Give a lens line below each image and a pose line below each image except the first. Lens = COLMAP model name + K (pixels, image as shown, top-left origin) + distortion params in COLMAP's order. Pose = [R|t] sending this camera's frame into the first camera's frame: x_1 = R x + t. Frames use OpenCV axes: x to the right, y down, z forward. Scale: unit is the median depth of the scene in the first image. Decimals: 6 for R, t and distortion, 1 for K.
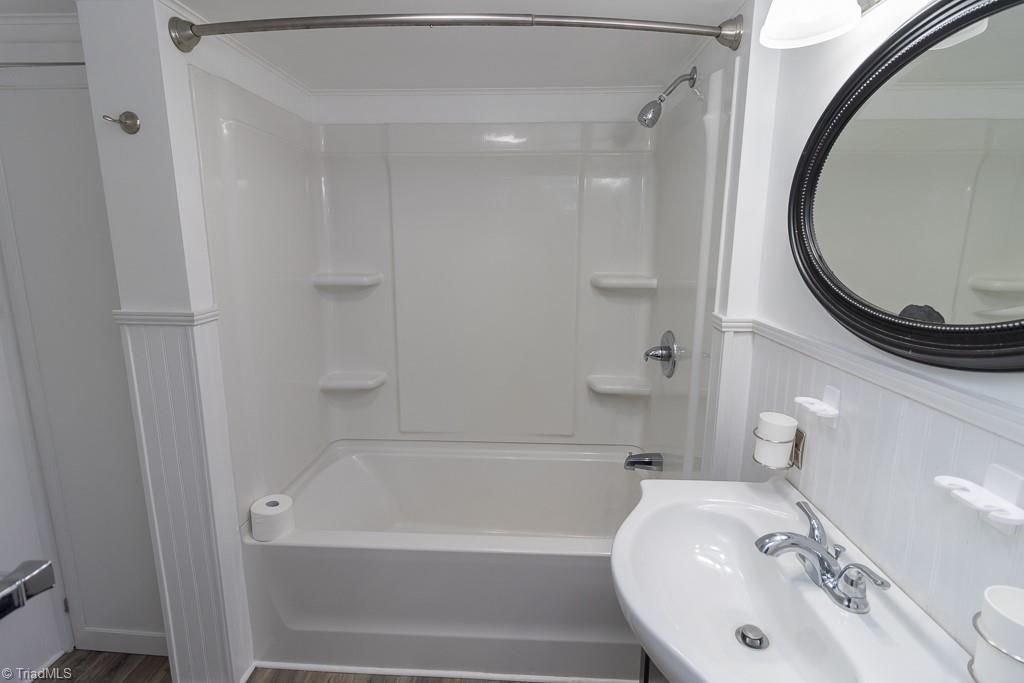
lens RADIAL K [[489.8, 0, 508.4], [0, 489.8, 327.1], [0, 0, 1]] dist [-0.003169, 0.000728]
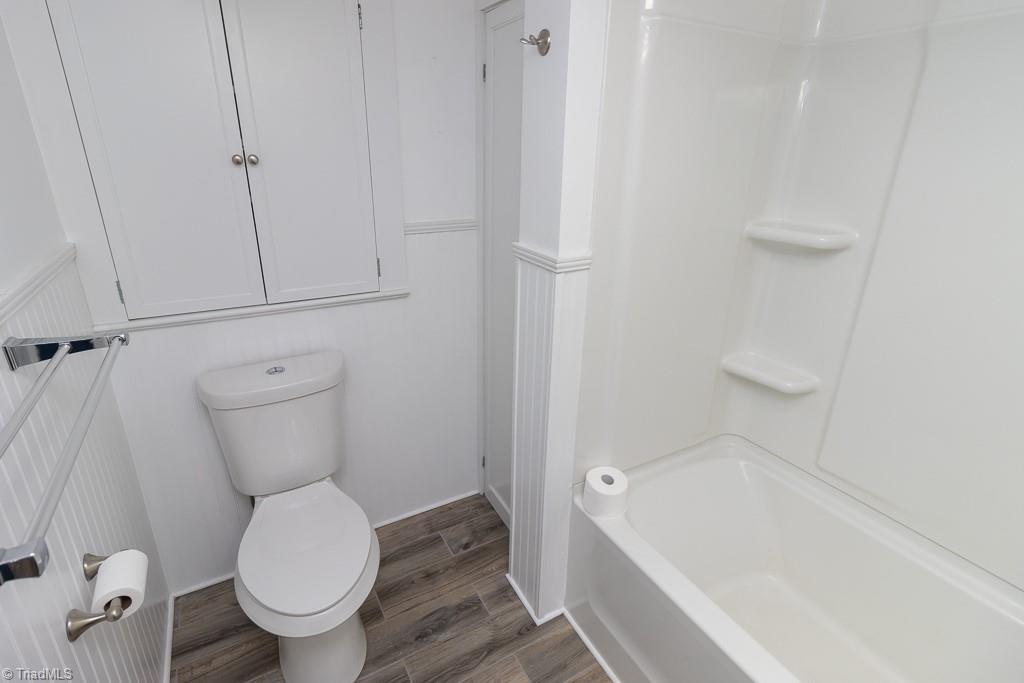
lens RADIAL K [[489.8, 0, 508.4], [0, 489.8, 327.1], [0, 0, 1]] dist [-0.003169, 0.000728]
pose [[0.532587, 0.288719, -0.795608, 0.060055], [-0.160599, 0.957414, 0.239930, -0.100971], [0.830999, -0.000010, 0.556274, 0.377830]]
